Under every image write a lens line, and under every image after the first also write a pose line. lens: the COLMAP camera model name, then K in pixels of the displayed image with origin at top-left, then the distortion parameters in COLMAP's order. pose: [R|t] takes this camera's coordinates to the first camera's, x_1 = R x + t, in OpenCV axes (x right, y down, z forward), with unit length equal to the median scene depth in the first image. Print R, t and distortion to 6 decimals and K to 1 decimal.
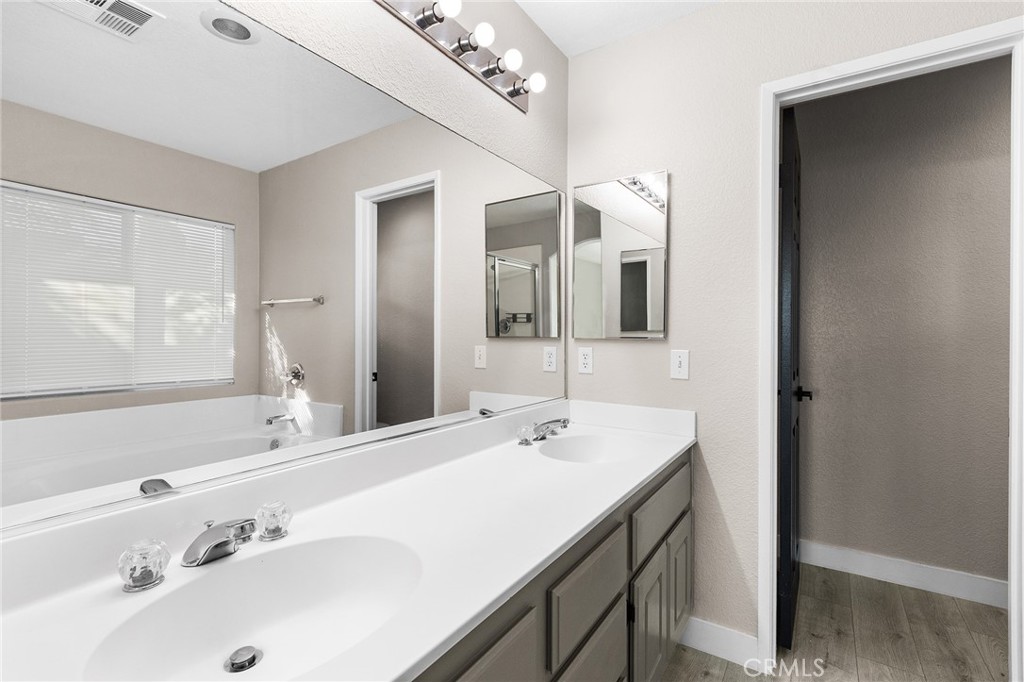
lens RADIAL K [[463.8, 0, 521.5], [0, 463.8, 333.1], [0, 0, 1]] dist [0.004897, -0.000849]
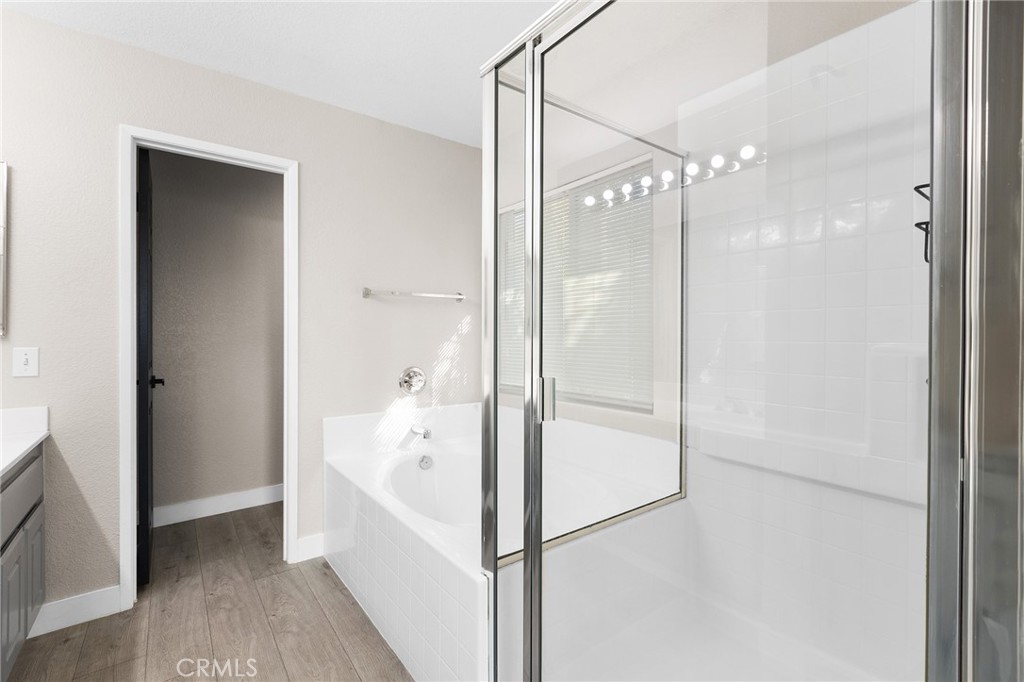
lens RADIAL K [[463.8, 0, 520.3], [0, 463.8, 333.3], [0, 0, 1]] dist [0.004897, -0.000849]
pose [[0.334713, -0.005989, 0.942301, -0.253378], [0.002679, 0.999982, 0.005404, 0.002743], [-0.942316, 0.000716, 0.334723, -0.348047]]
